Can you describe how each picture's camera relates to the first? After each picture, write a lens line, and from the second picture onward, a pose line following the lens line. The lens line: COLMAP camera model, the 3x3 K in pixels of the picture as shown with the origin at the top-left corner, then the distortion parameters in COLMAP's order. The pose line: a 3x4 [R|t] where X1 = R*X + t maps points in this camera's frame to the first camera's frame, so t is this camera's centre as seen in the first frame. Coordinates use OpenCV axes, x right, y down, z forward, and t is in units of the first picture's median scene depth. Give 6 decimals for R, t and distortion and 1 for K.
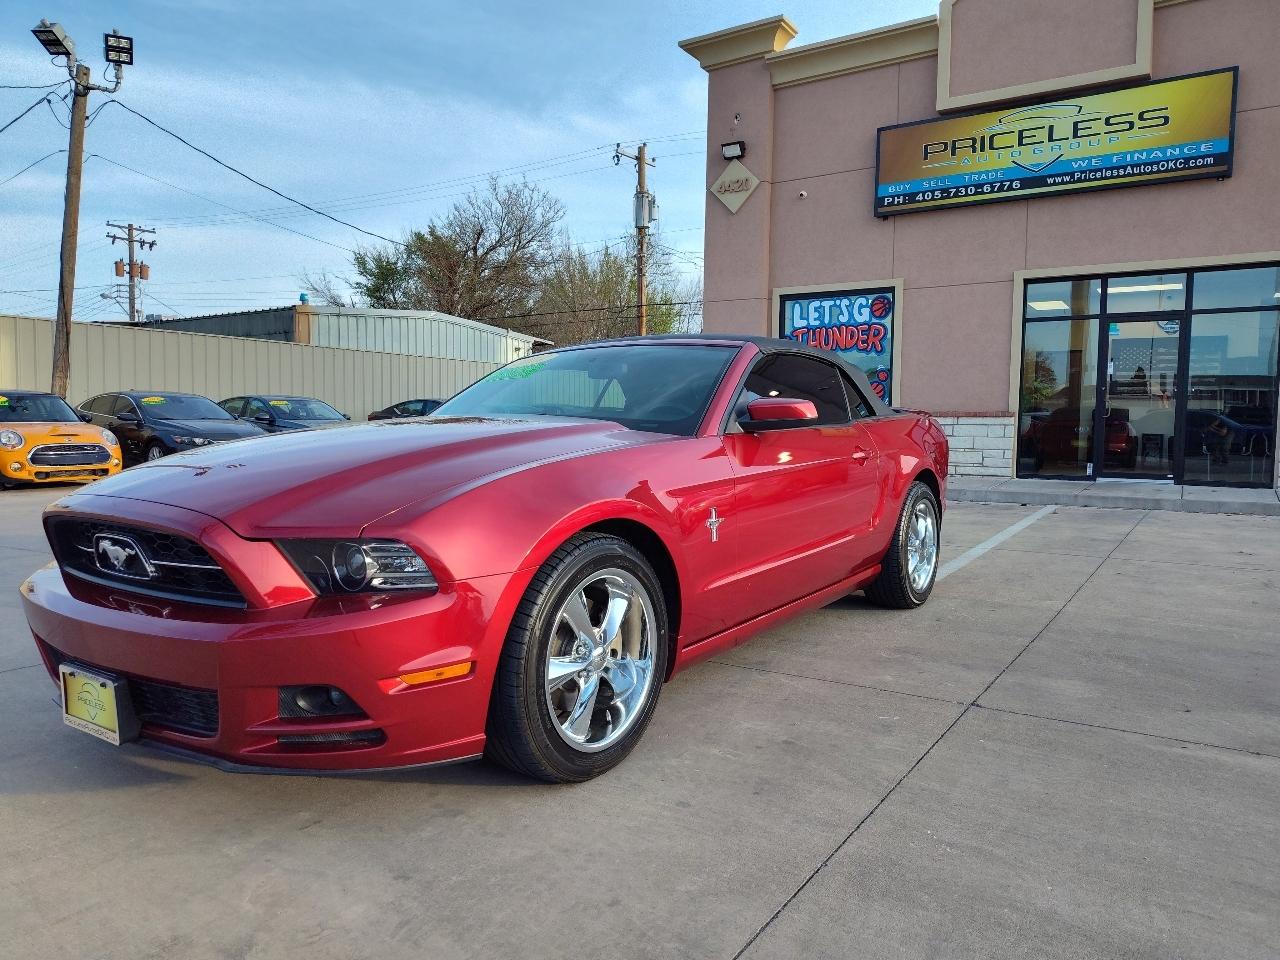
lens RADIAL K [[850.4, 0, 639.2], [0, 850.4, 480.1], [0, 0, 1]] dist [0.031526, -0.017483]
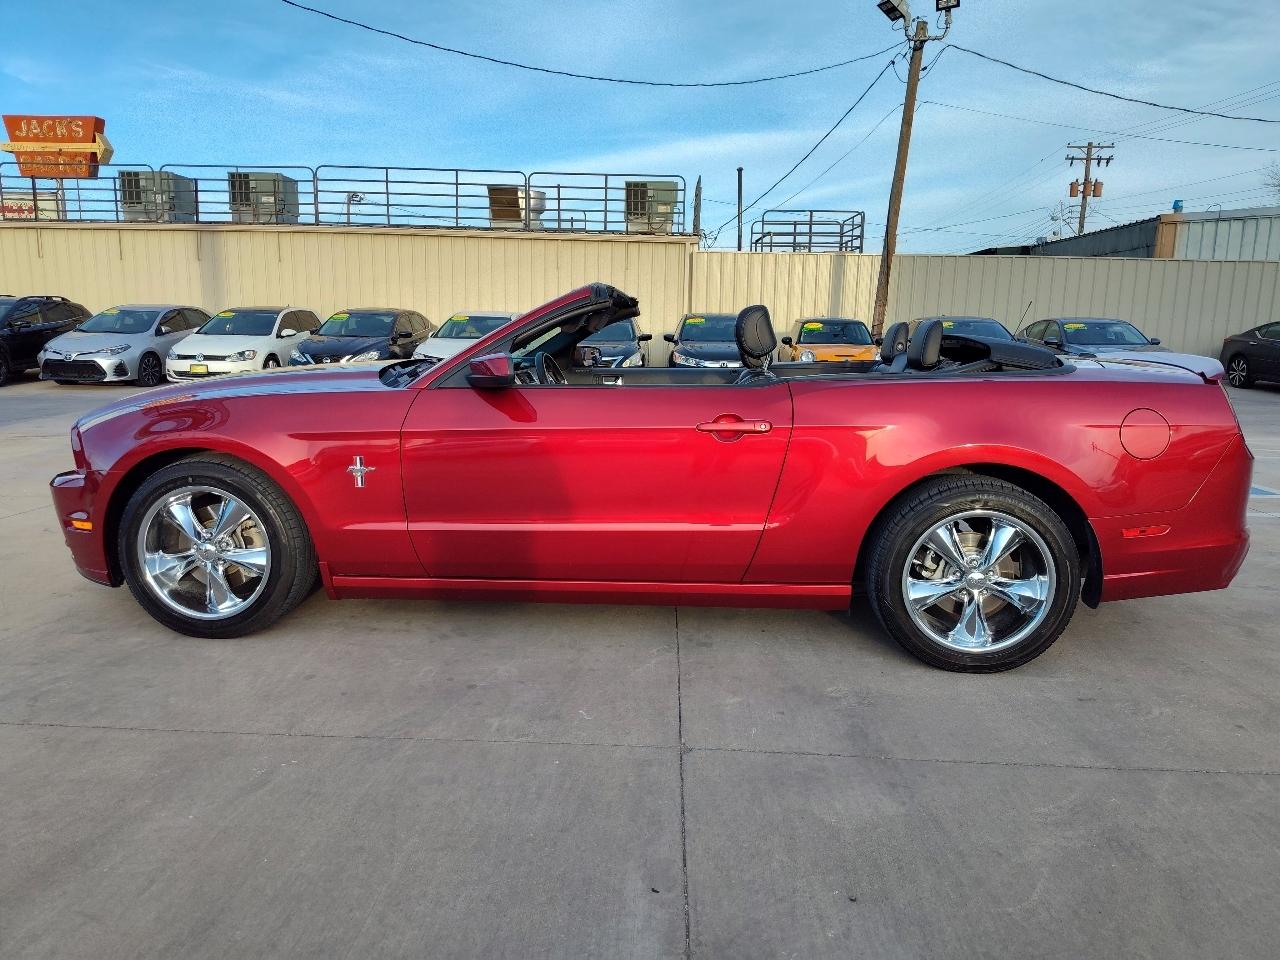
lens RADIAL K [[850.4, 0, 644.2], [0, 850.4, 477.6], [0, 0, 1]] dist [0.031526, -0.017483]
pose [[0.536660, 0.150227, -0.830318, 0.199854], [-0.074595, 0.988618, 0.130654, -0.018644], [0.840495, -0.008180, 0.541757, 0.106942]]
